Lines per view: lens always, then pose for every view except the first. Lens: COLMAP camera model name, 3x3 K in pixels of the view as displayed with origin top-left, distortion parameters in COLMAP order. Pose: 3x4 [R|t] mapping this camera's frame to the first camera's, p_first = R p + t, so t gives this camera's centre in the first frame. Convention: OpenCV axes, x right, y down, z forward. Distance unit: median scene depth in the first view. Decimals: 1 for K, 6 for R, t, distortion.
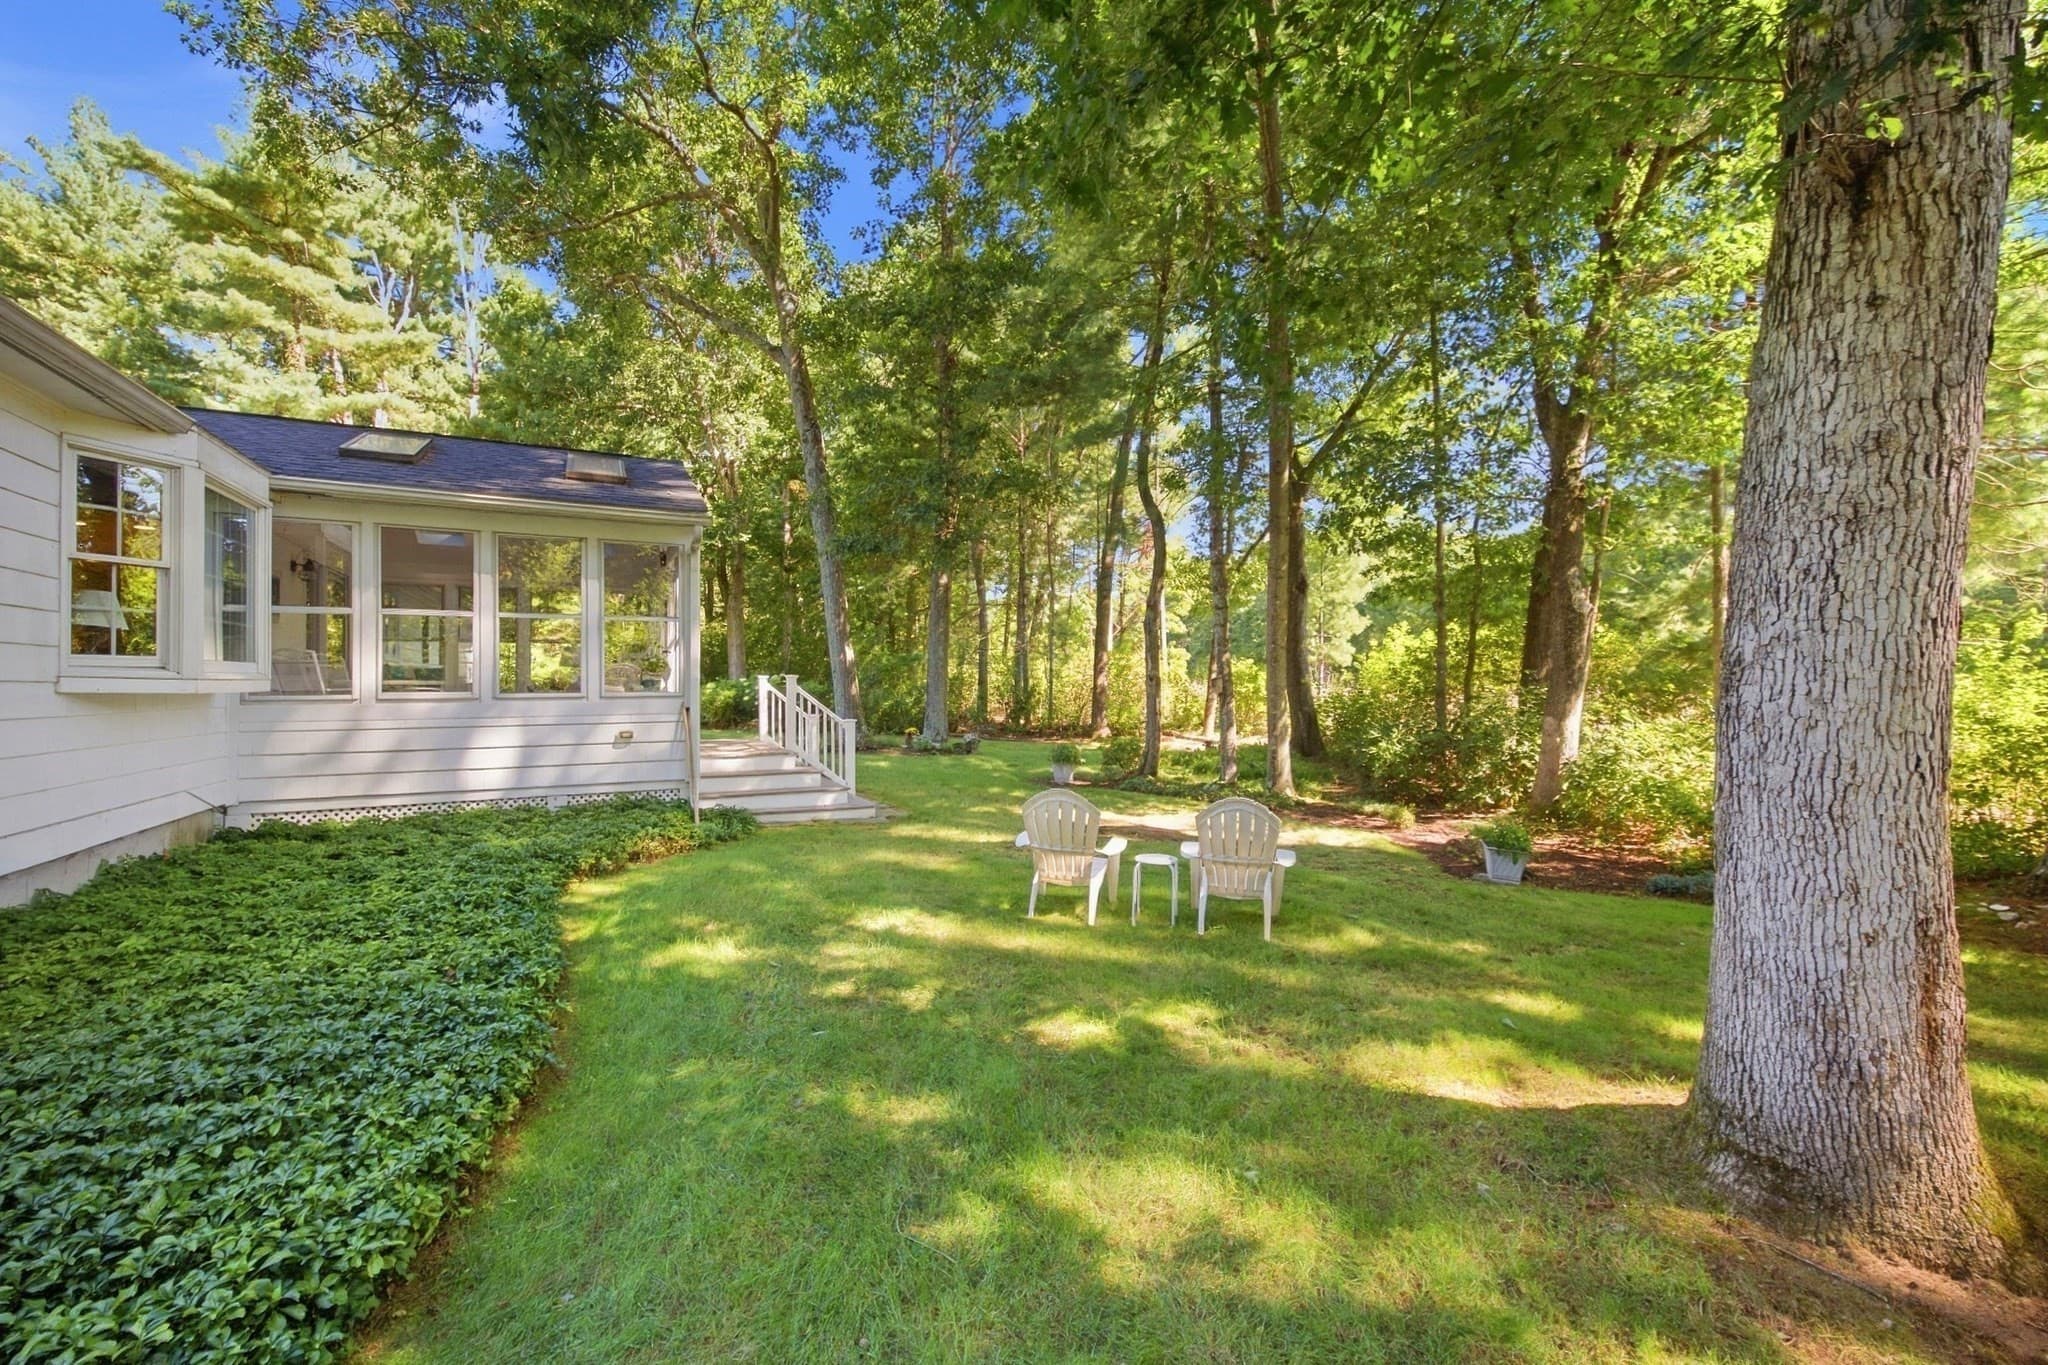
lens RADIAL K [[816.9, 0, 1024.0], [0, 816.9, 682.5], [0, 0, 1]] dist [-0.016223, -0.000141]
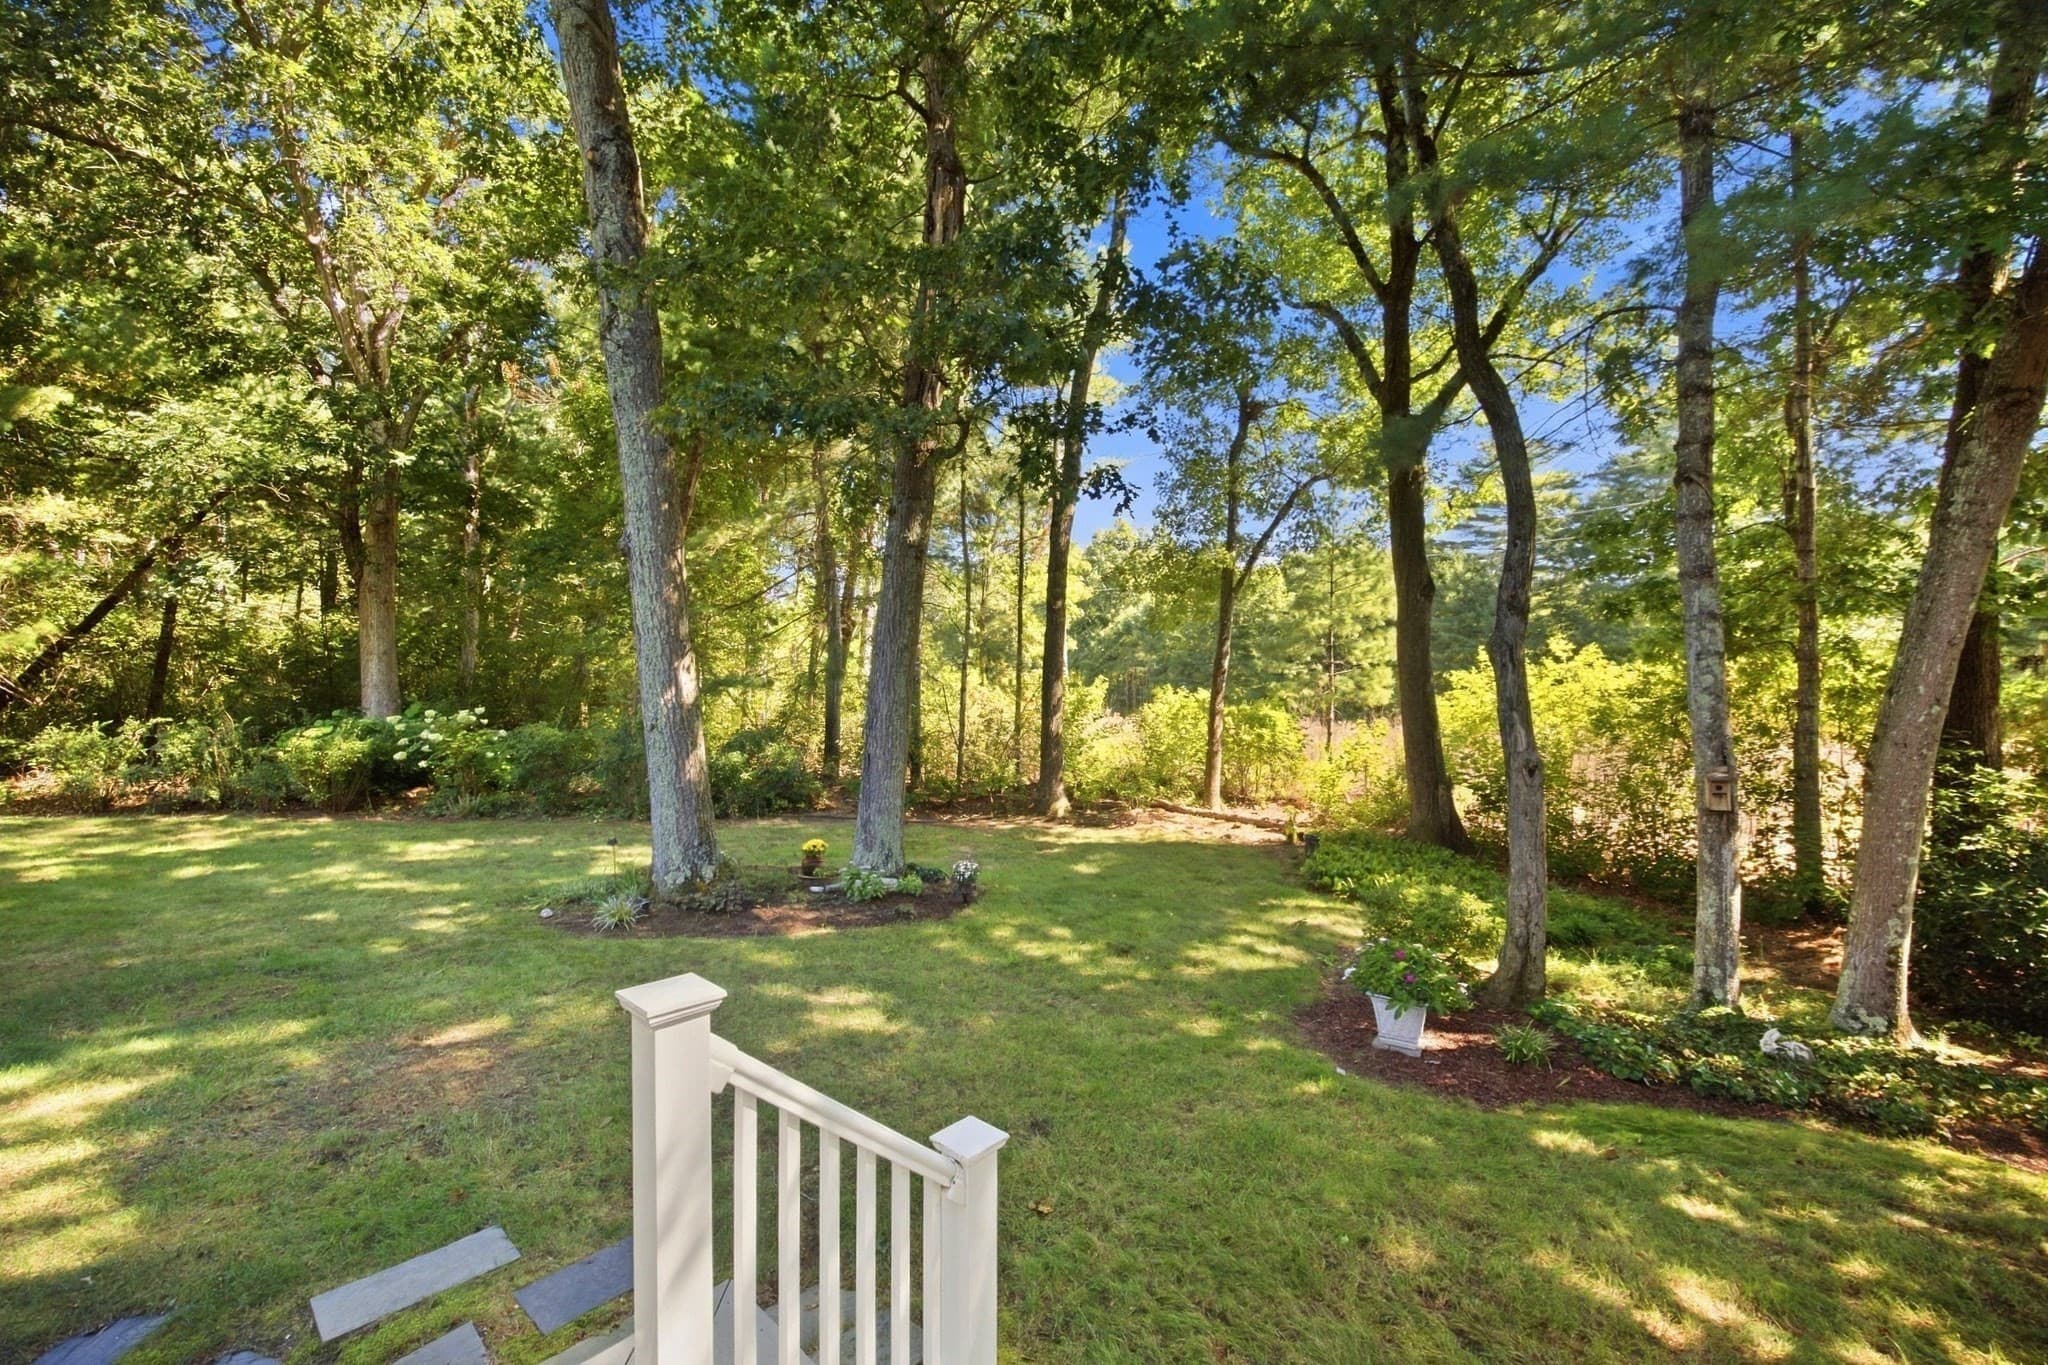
lens RADIAL K [[801.3, 0, 1024.0], [0, 801.3, 682.5], [0, 0, 1]] dist [0.000864, -0.000028]
pose [[0.942444, 0.009527, 0.334228, -0.182095], [-0.005572, 0.999903, -0.012790, -0.032813], [-0.334318, 0.010192, 0.942405, 0.511174]]
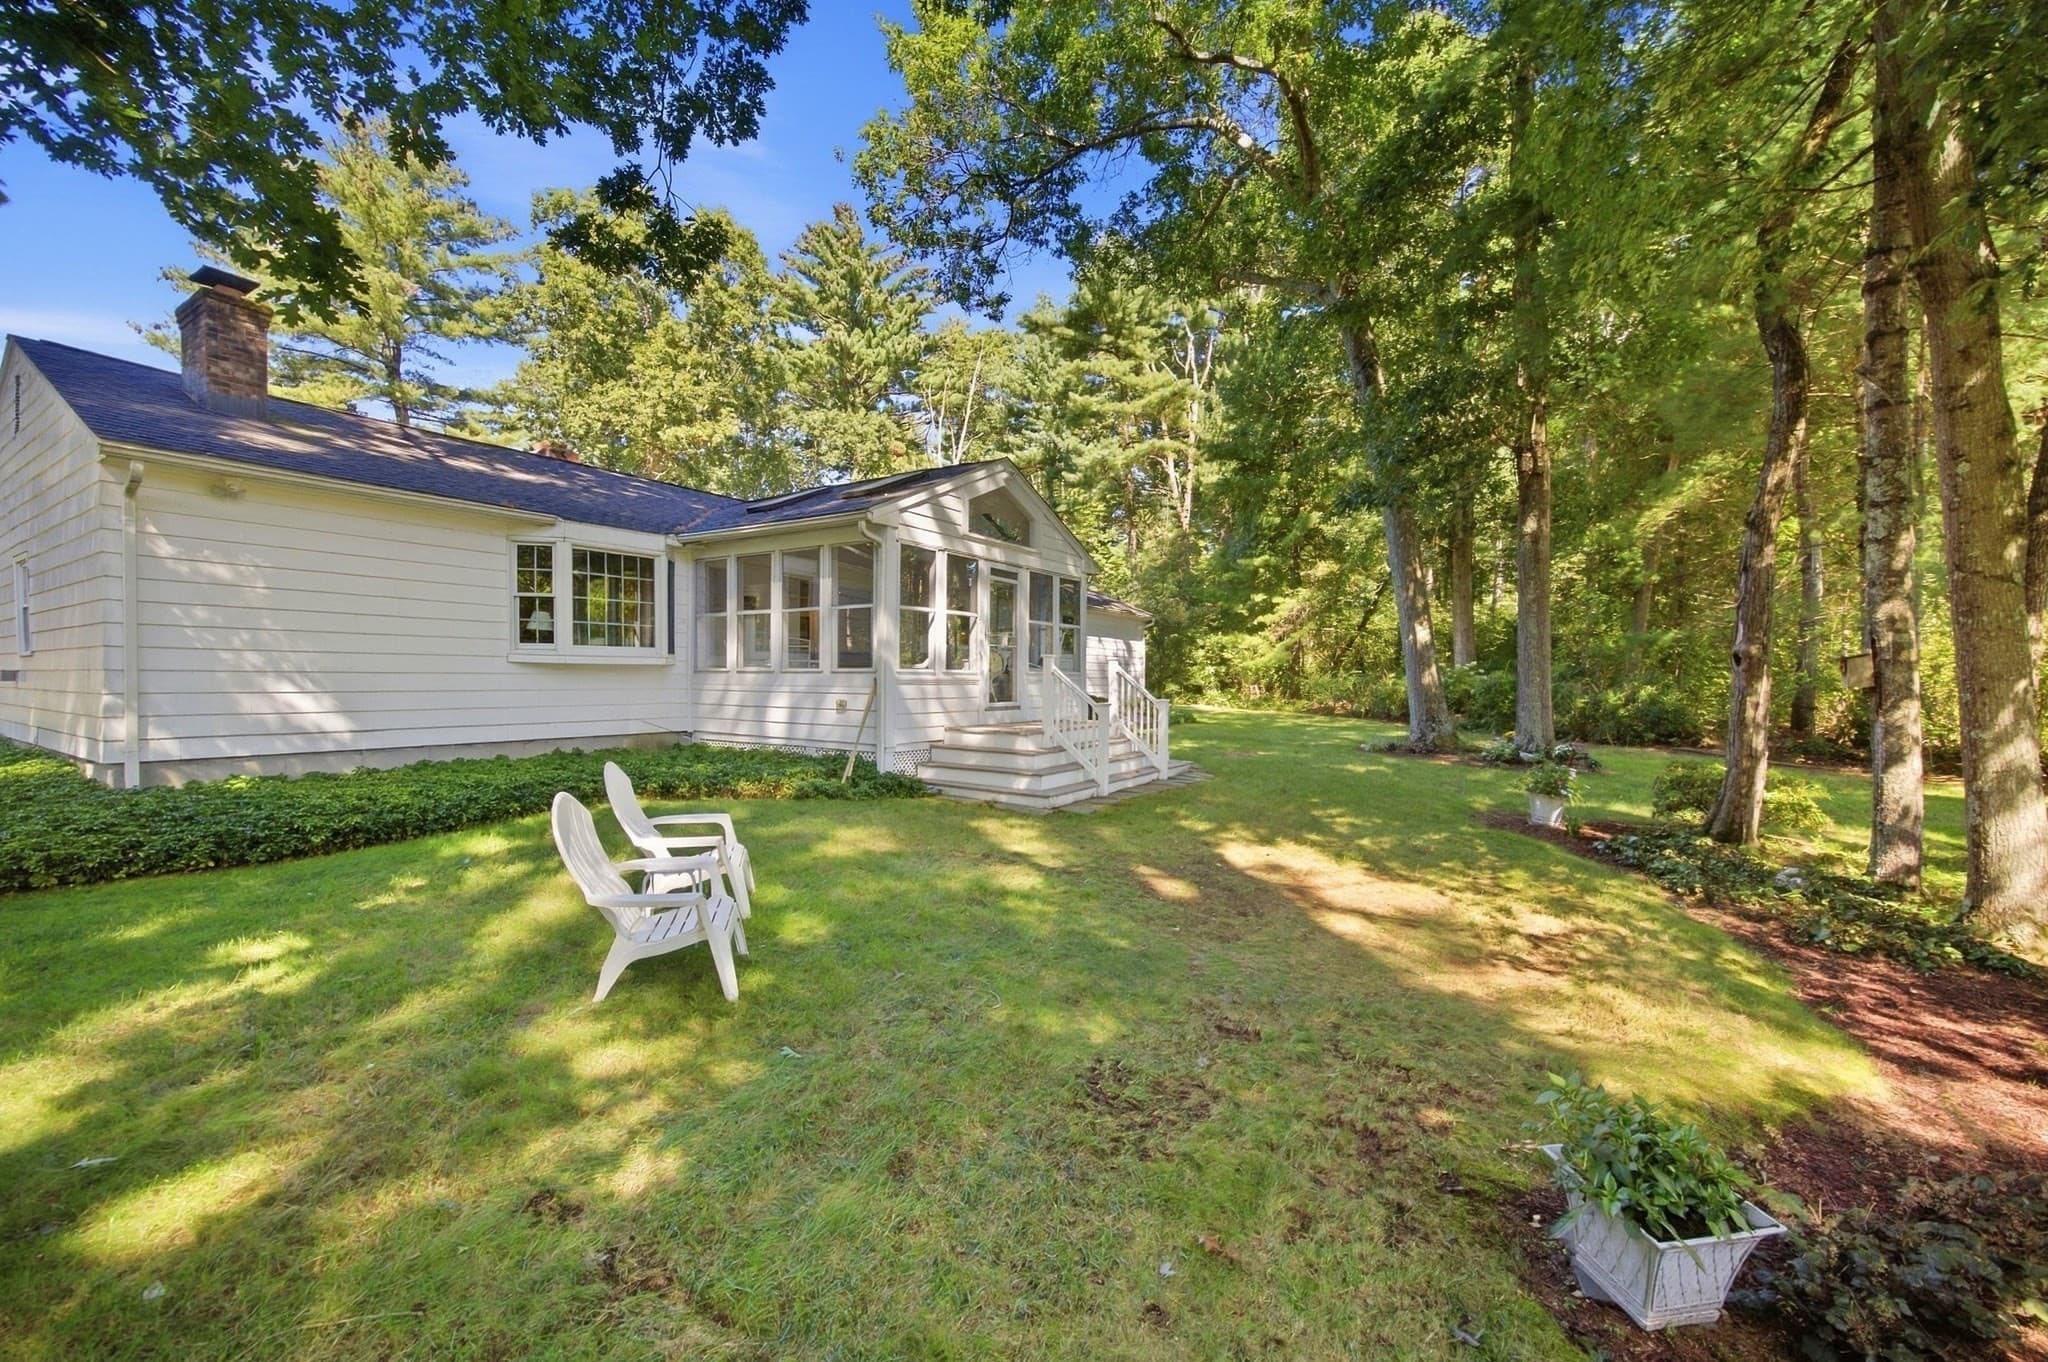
lens RADIAL K [[816.9, 0, 1024.0], [0, 816.9, 681.0], [0, 0, 1]] dist [-0.016223, -0.000141]
pose [[0.491804, 0.012742, -0.870613, 0.283655], [-0.008551, 0.999915, 0.009804, 0.006586], [0.870664, 0.002623, 0.491871, 0.252638]]
